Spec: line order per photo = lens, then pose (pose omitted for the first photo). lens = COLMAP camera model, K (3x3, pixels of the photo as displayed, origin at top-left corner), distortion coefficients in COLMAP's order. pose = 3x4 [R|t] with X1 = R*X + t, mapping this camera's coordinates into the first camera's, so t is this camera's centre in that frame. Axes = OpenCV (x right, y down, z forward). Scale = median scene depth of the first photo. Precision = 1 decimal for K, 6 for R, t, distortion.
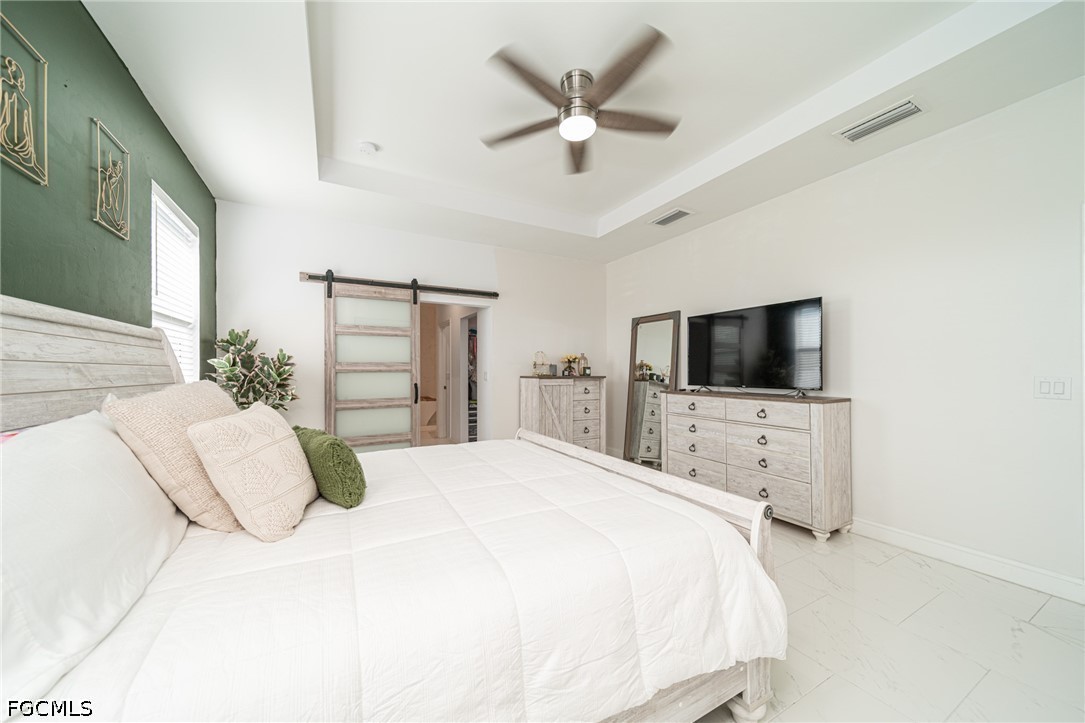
lens RADIAL K [[376.5, 0, 539.7], [0, 376.5, 365.5], [0, 0, 1]] dist [0.008229, -0.000187]
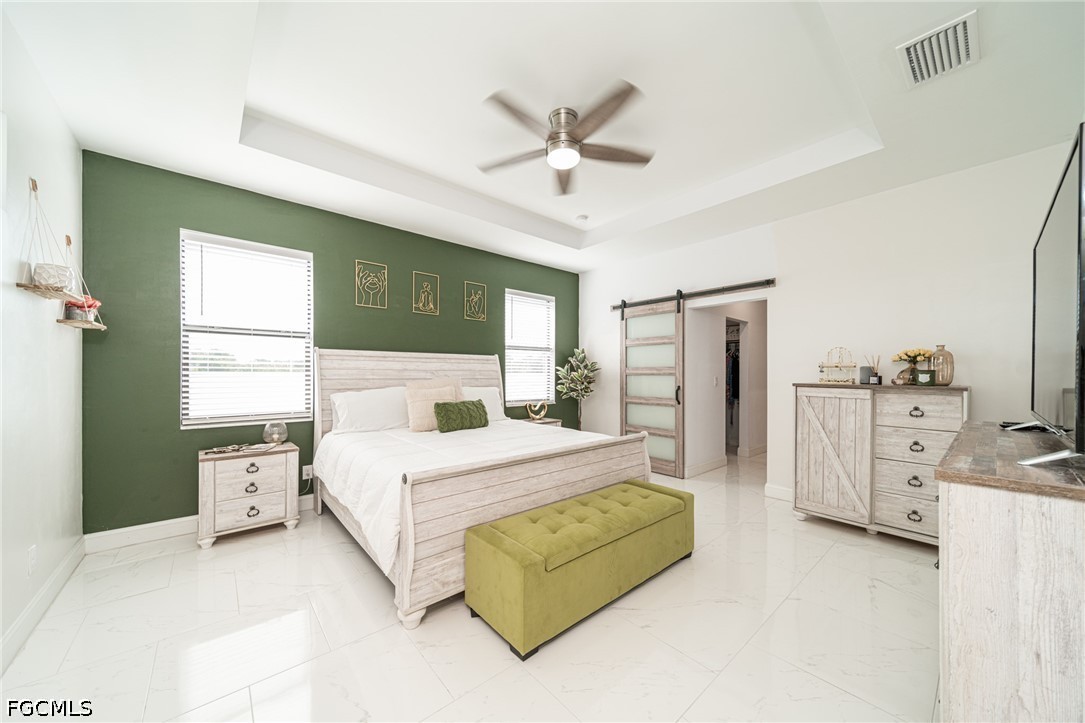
lens RADIAL K [[376.5, 0, 539.7], [0, 376.5, 365.5], [0, 0, 1]] dist [0.008229, -0.000187]
pose [[0.220213, -0.016040, -0.975320, 0.651744], [0.005147, 0.999870, -0.015281, 0.003326], [0.975438, -0.001655, 0.220267, 0.378459]]
